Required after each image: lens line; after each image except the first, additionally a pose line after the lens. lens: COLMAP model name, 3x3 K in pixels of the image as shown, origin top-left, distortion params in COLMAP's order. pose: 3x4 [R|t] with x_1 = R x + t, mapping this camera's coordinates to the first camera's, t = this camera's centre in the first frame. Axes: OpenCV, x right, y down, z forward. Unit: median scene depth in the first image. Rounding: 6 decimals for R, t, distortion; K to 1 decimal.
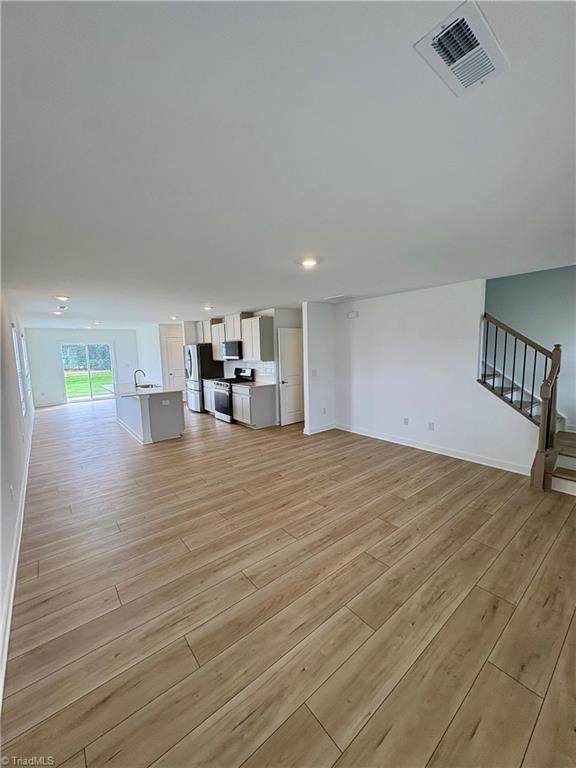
lens RADIAL K [[306.1, 0, 289.0], [0, 306.1, 382.1], [0, 0, 1]] dist [-0.001814, 0.000394]
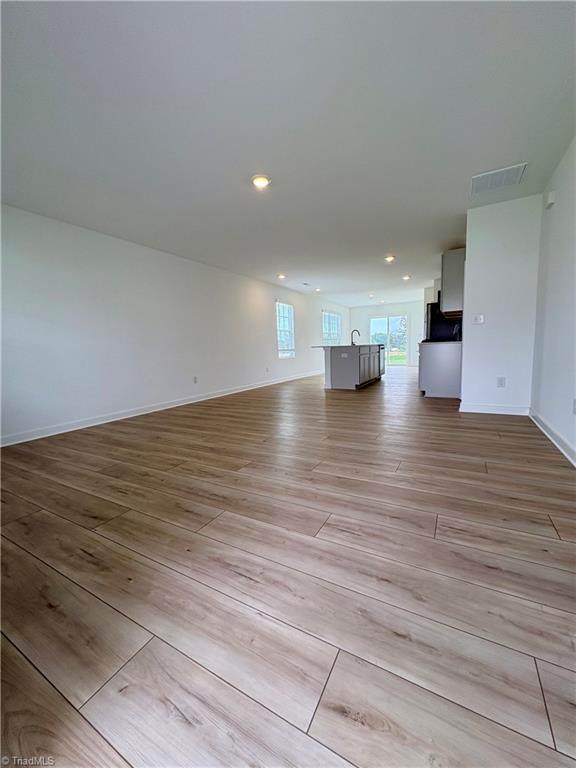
lens RADIAL K [[306.1, 0, 289.9], [0, 306.1, 382.2], [0, 0, 1]] dist [-0.001814, 0.000394]
pose [[0.372901, 0.116961, -0.920470, 1.462682], [-0.070732, 0.992720, 0.097486, 0.178259], [0.925171, 0.028754, 0.378460, 1.024930]]
